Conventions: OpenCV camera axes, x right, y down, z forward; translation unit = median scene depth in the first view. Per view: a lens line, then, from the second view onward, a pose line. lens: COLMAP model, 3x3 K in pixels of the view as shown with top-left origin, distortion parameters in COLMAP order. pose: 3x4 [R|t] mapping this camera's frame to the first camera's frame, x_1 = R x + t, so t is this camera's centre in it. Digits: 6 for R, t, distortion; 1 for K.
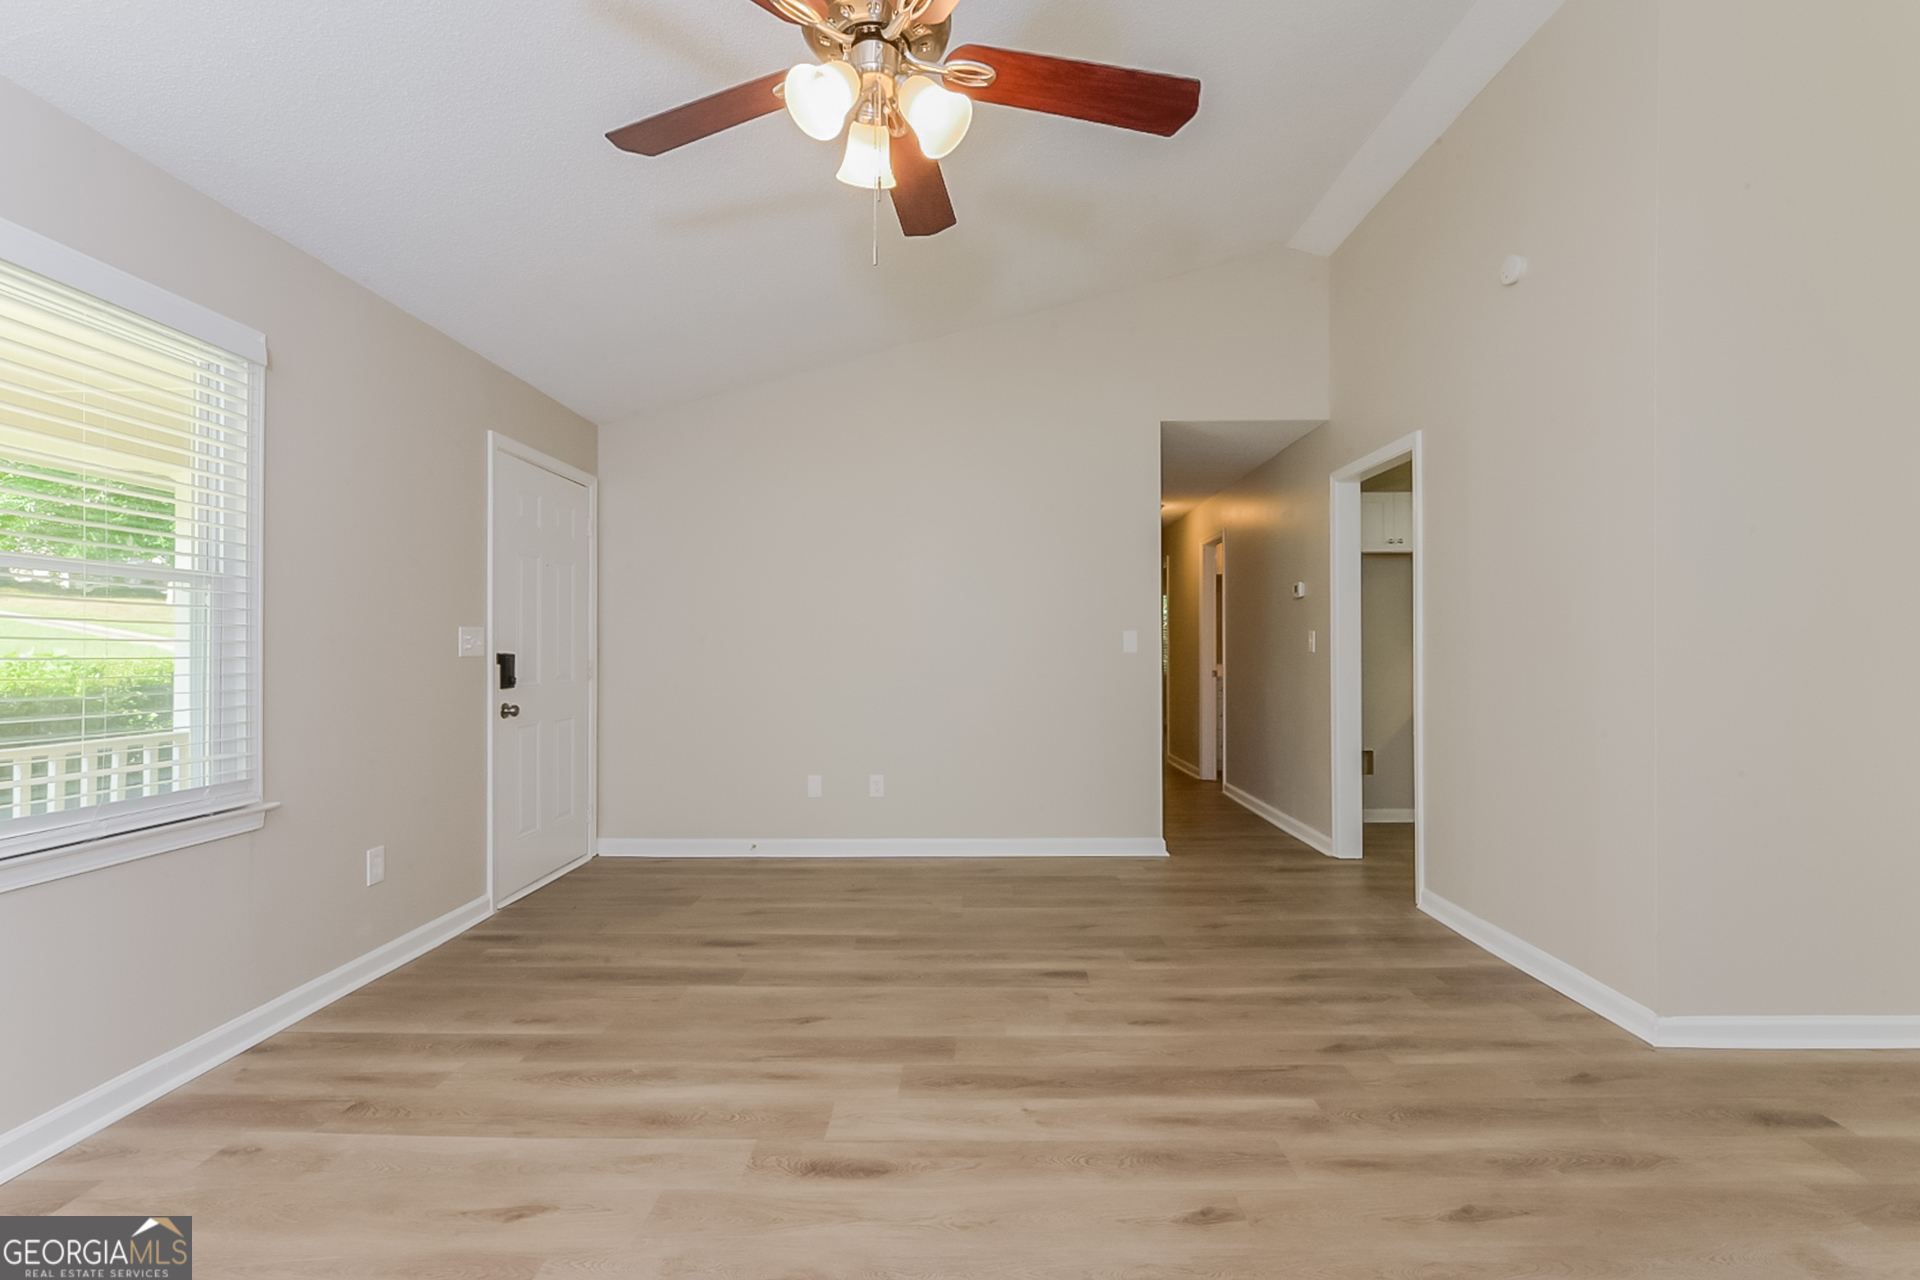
lens RADIAL K [[846.3, 0, 969.9], [0, 846.3, 638.8], [0, 0, 1]] dist [-0.012704, -0.000193]
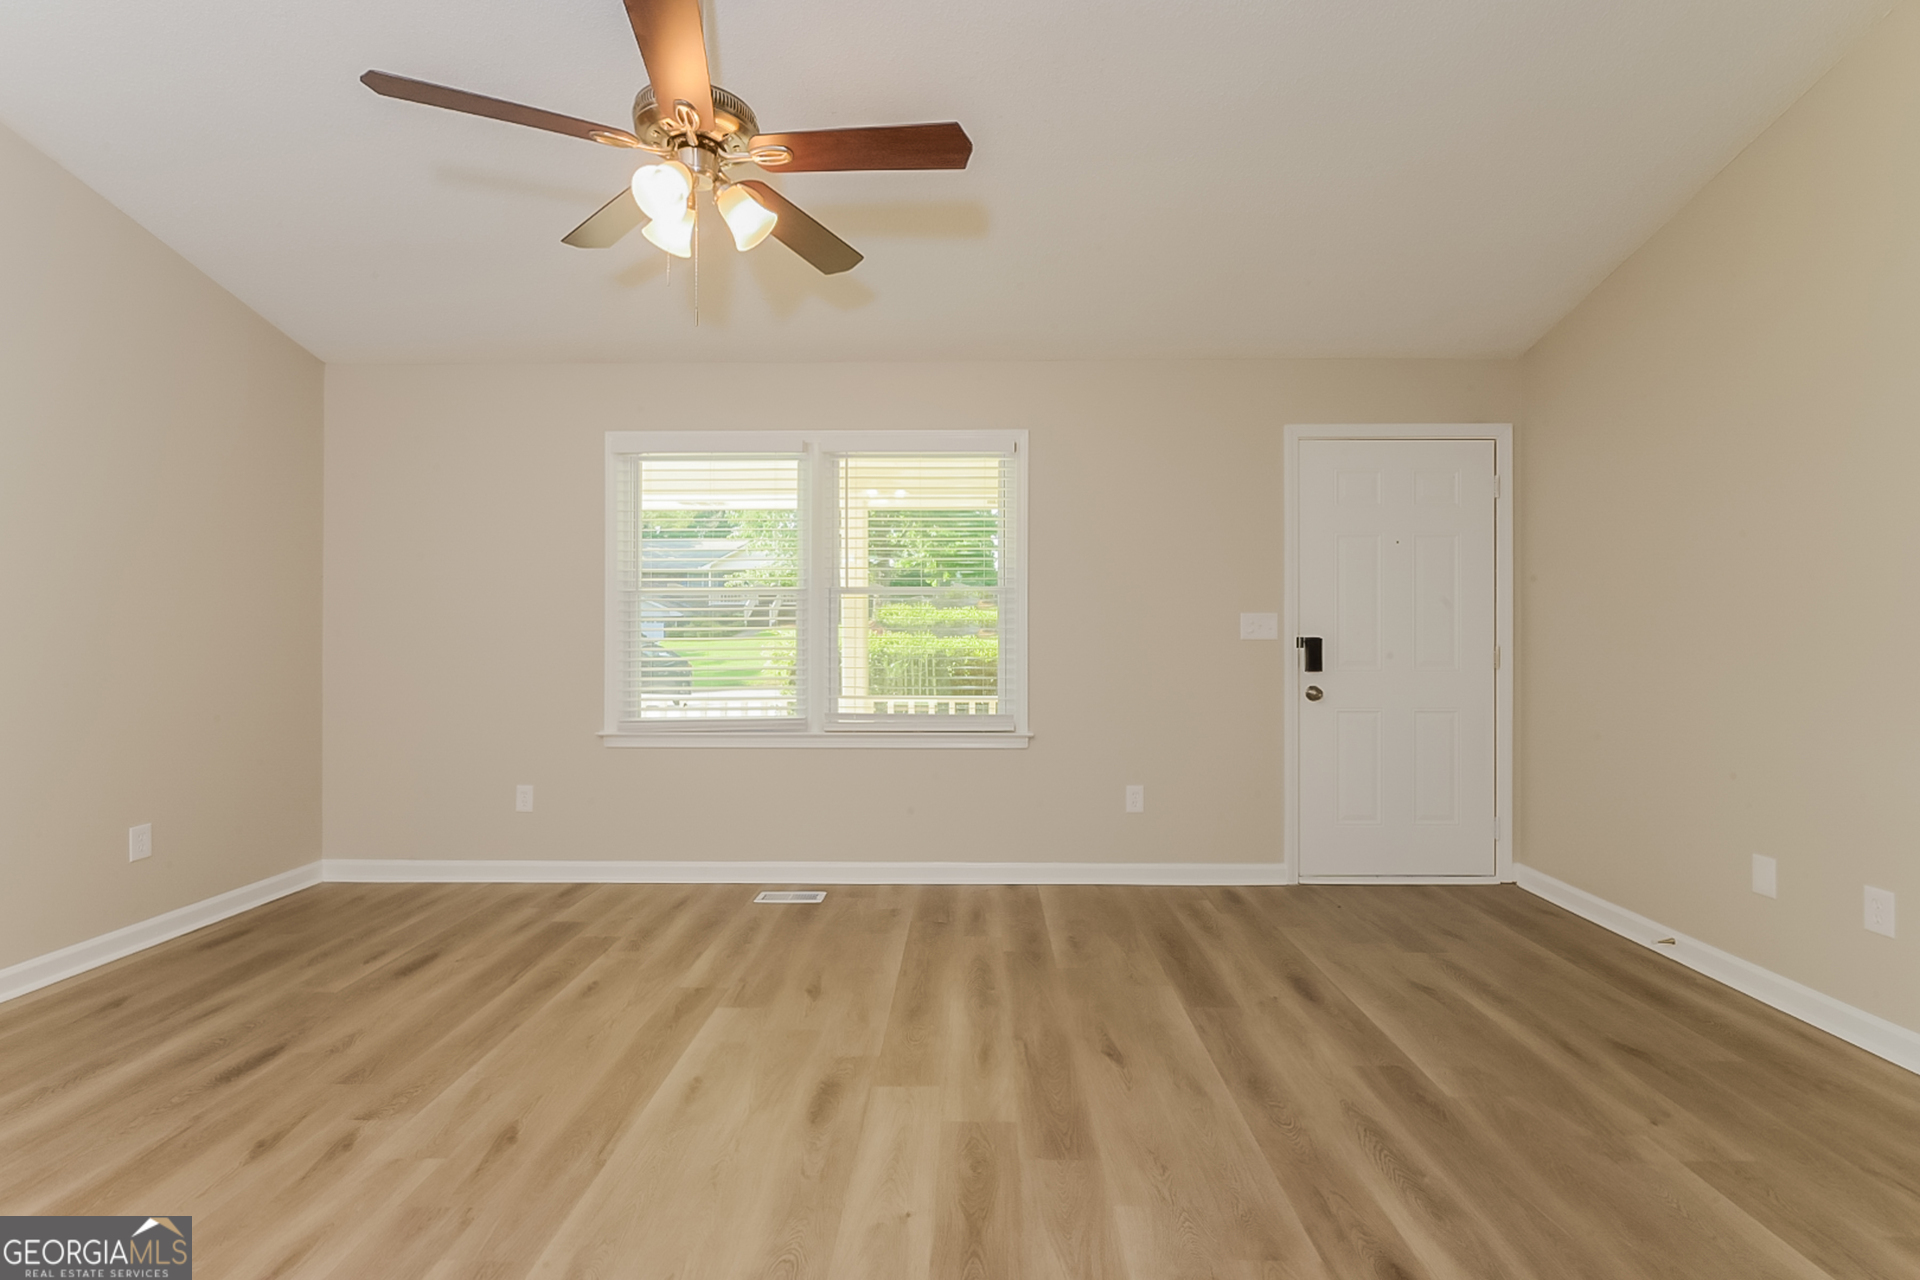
lens RADIAL K [[846.3, 0, 969.9], [0, 846.3, 638.8], [0, 0, 1]] dist [-0.012704, -0.000193]
pose [[-0.000624, 0.008983, -0.999959, 0.679902], [0.010854, 0.999901, 0.008976, 0.008007], [0.999941, -0.010848, -0.000722, 0.849146]]
